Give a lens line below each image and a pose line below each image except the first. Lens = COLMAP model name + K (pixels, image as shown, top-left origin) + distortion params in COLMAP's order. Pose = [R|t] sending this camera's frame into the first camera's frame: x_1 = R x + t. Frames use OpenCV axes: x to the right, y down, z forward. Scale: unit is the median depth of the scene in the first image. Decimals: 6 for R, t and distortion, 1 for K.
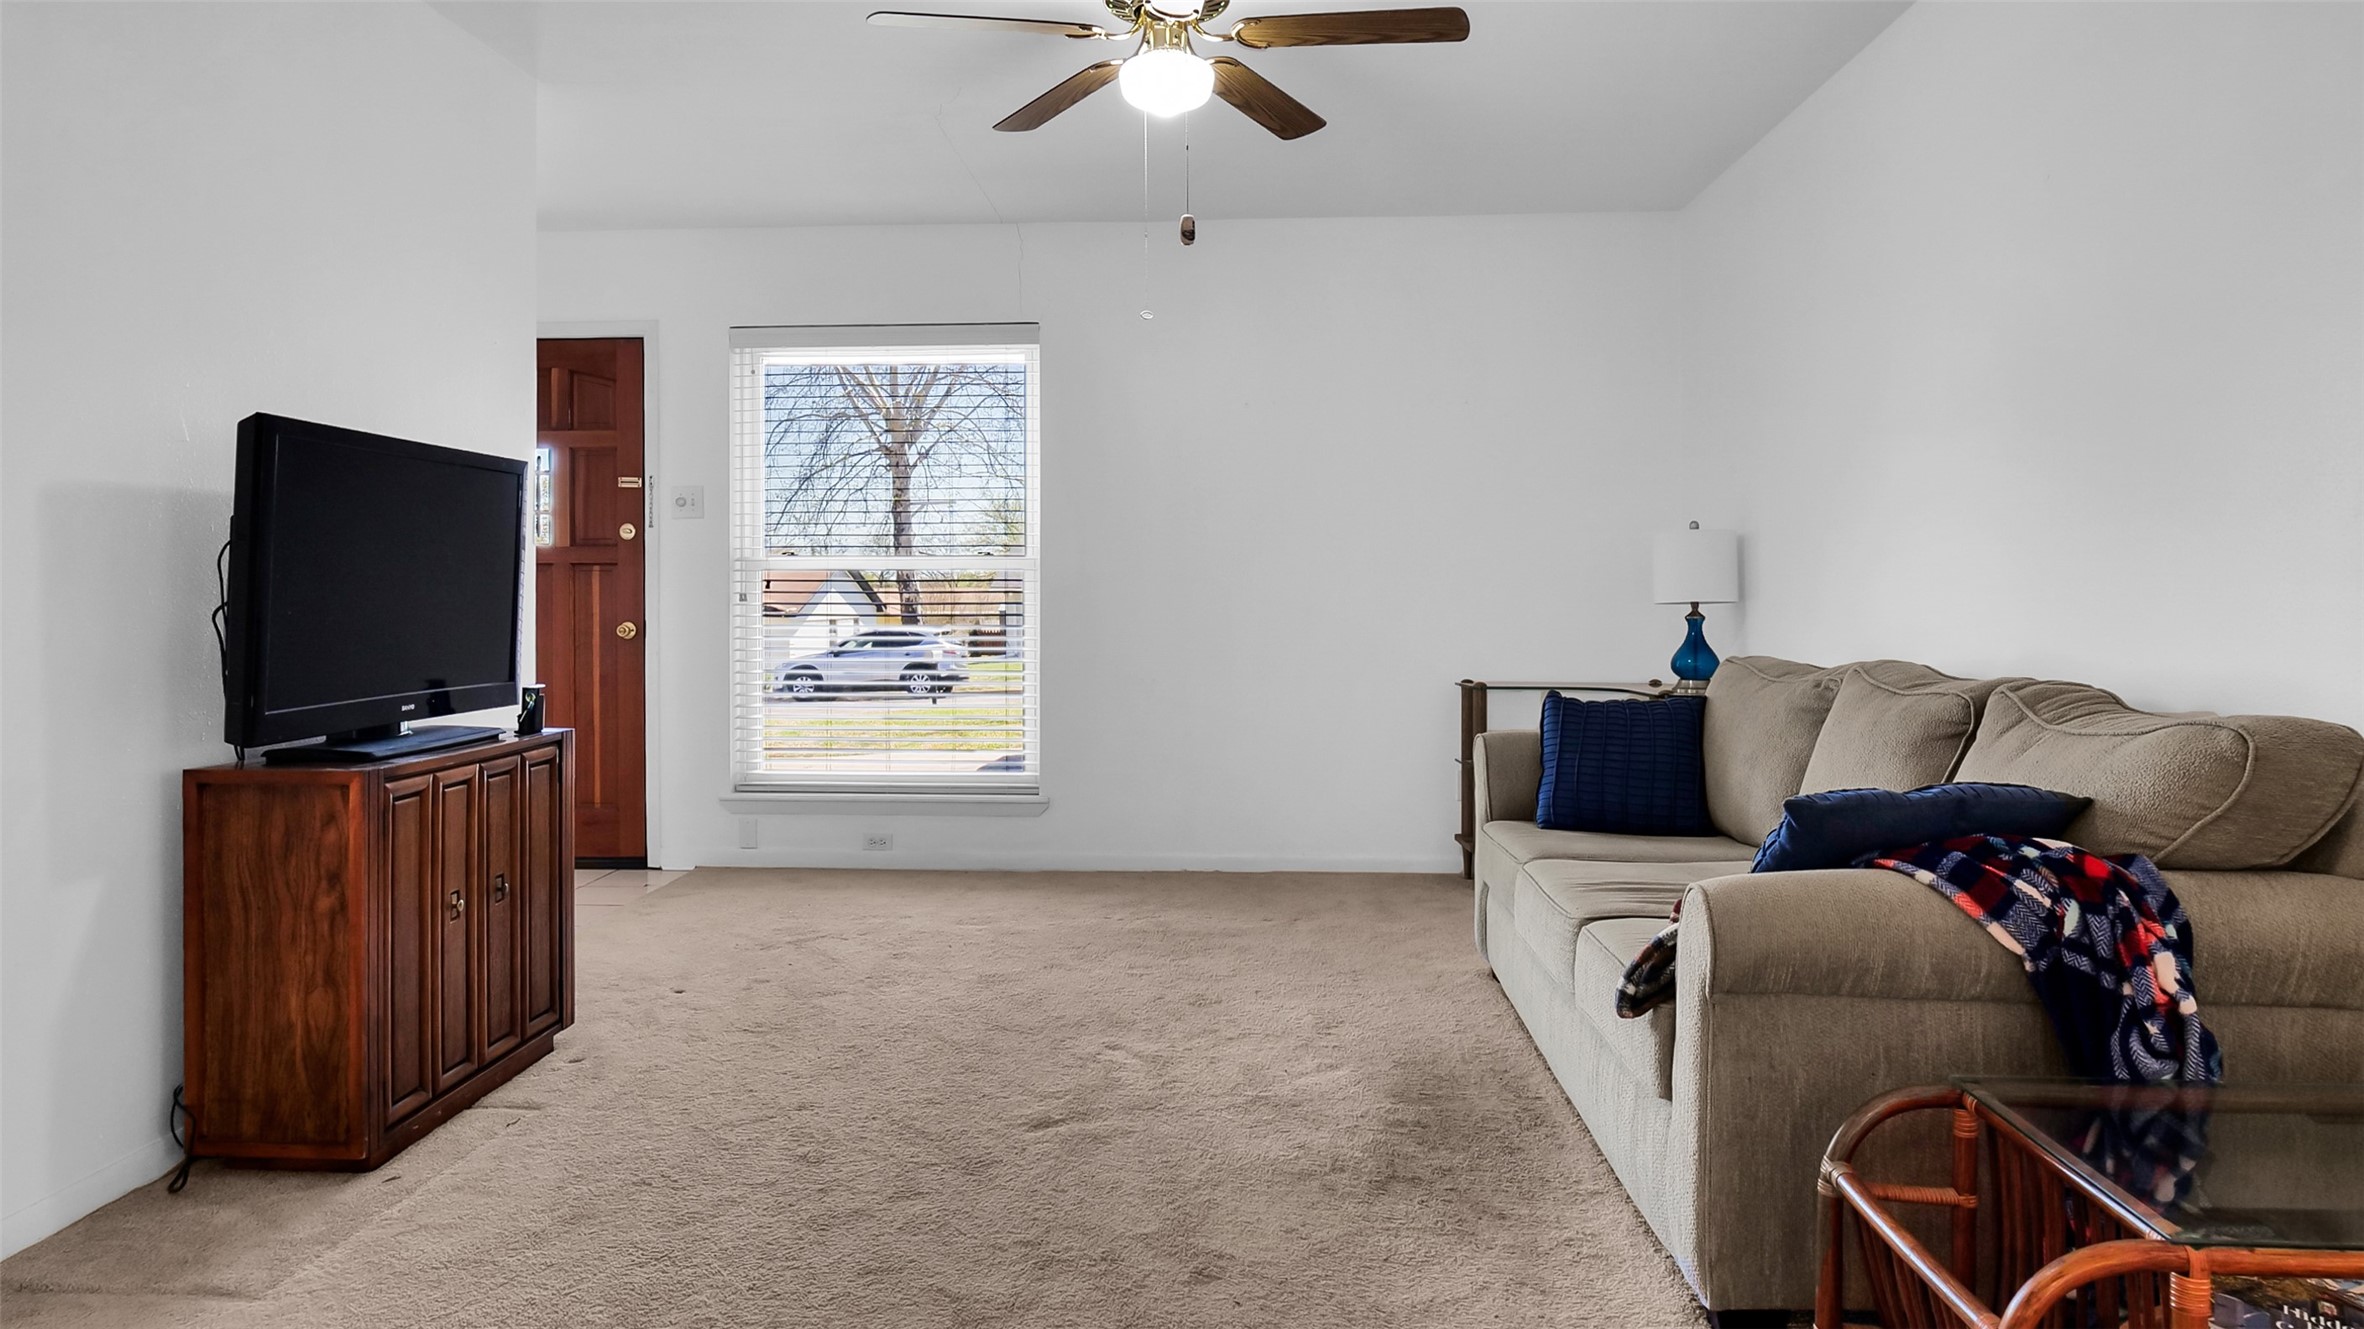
lens RADIAL K [[1416.0, 0, 1177.6], [0, 1416.0, 606.1], [0, 0, 1]] dist [-0.002012, -0.005179]
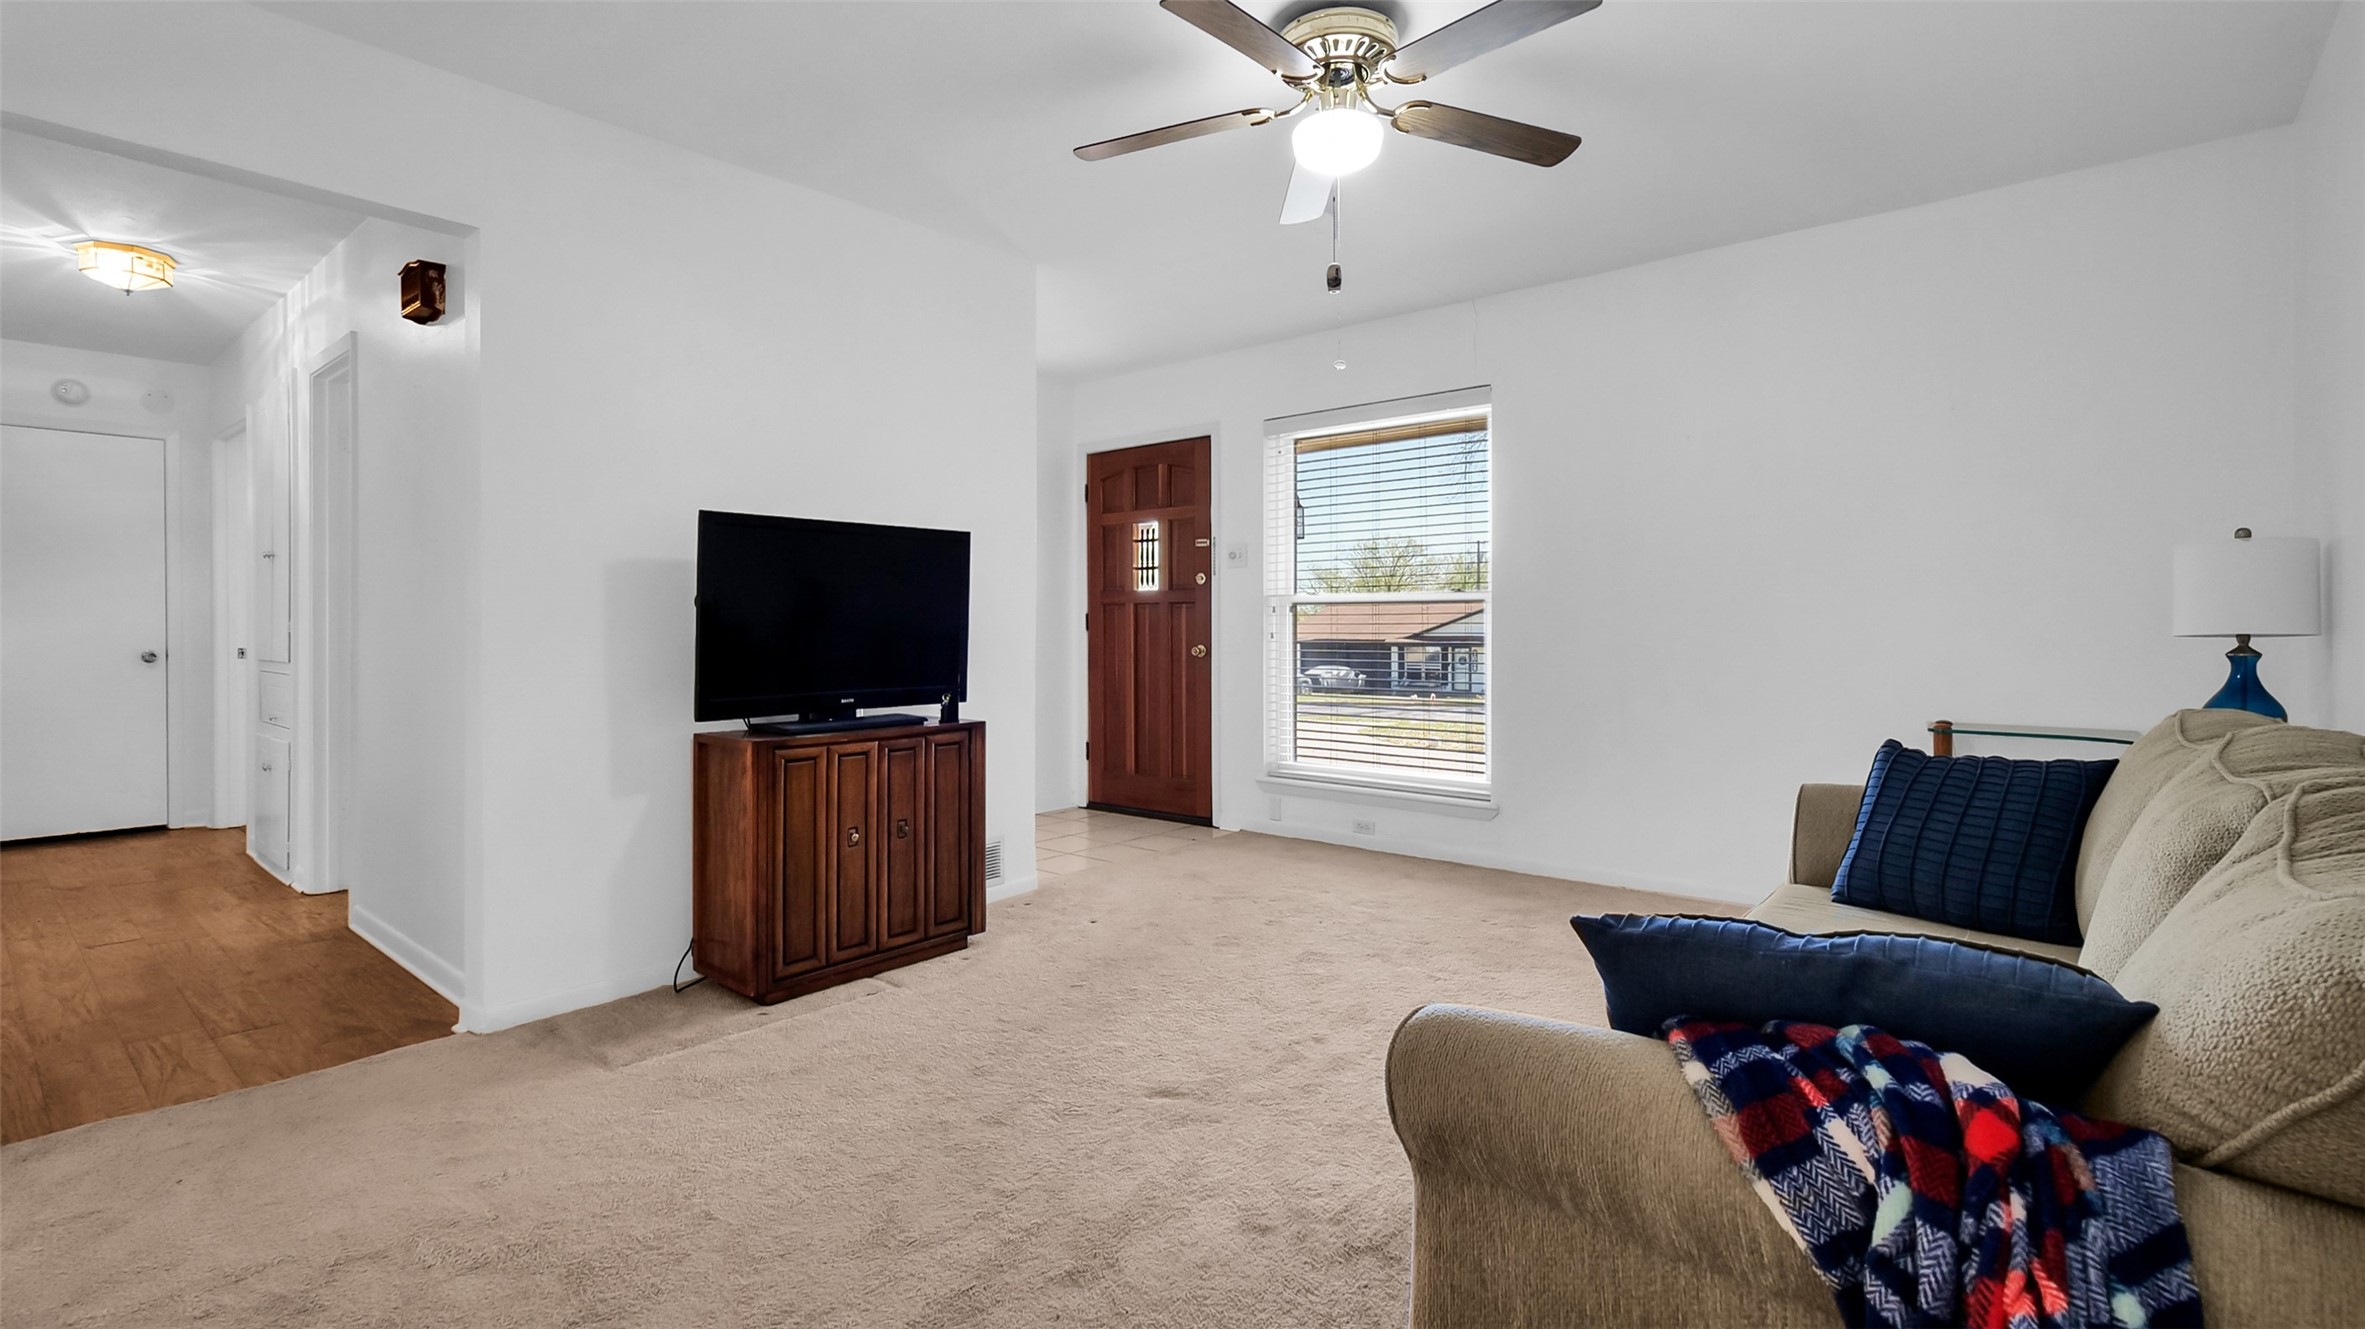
lens RADIAL K [[1070.0, 0, 1174.2], [0, 1070.0, 630.6], [0, 0, 1]] dist [-0.005229, -0.000089]
pose [[0.792966, 0.003447, -0.609256, 0.425198], [-0.004792, 0.999988, -0.000580, -0.003084], [0.609247, 0.003380, 0.792974, 0.321729]]
